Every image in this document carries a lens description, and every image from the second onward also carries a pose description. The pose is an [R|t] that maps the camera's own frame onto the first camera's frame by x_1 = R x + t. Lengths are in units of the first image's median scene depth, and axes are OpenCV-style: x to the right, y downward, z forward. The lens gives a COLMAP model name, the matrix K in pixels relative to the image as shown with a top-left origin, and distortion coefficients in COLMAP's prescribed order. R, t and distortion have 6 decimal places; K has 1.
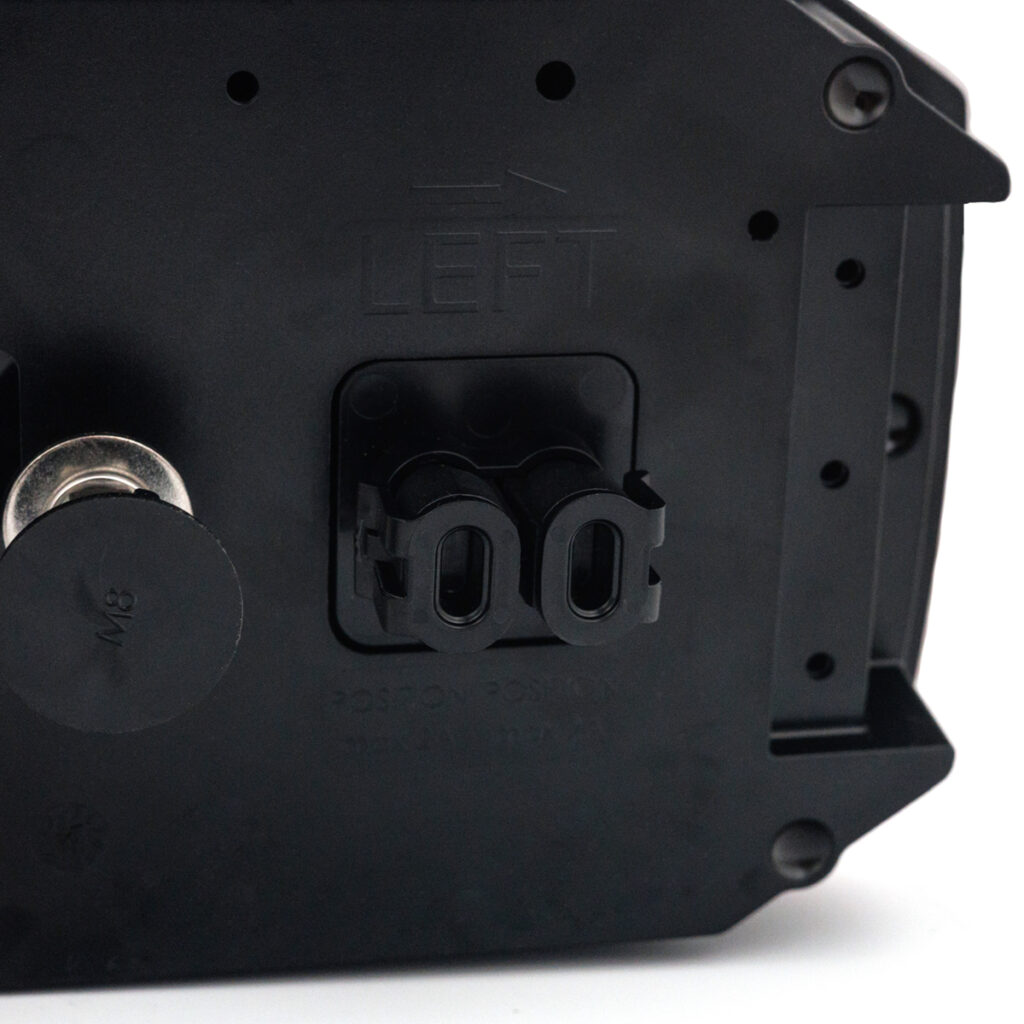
lens RADIAL K [[2939.5, 0, 512.0], [0, 2939.5, 512.0], [0, 0, 1]] dist [-0.042301, -0.333601]
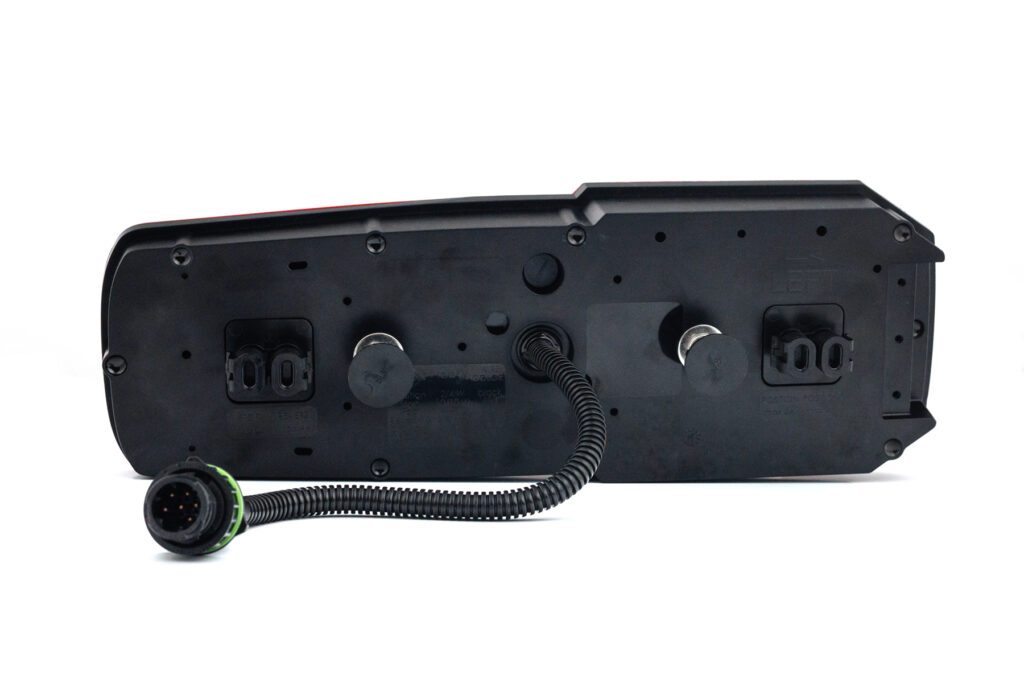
lens RADIAL K [[2921.1, 0, 512.0], [0, 2921.1, 341.5], [0, 0, 1]] dist [0.133443, 1.074322]
pose [[0.999328, -0.014151, -0.033816, -0.251154], [0.009607, 0.991344, -0.130937, 0.471795], [0.035376, 0.130524, 0.990814, -2.661000]]
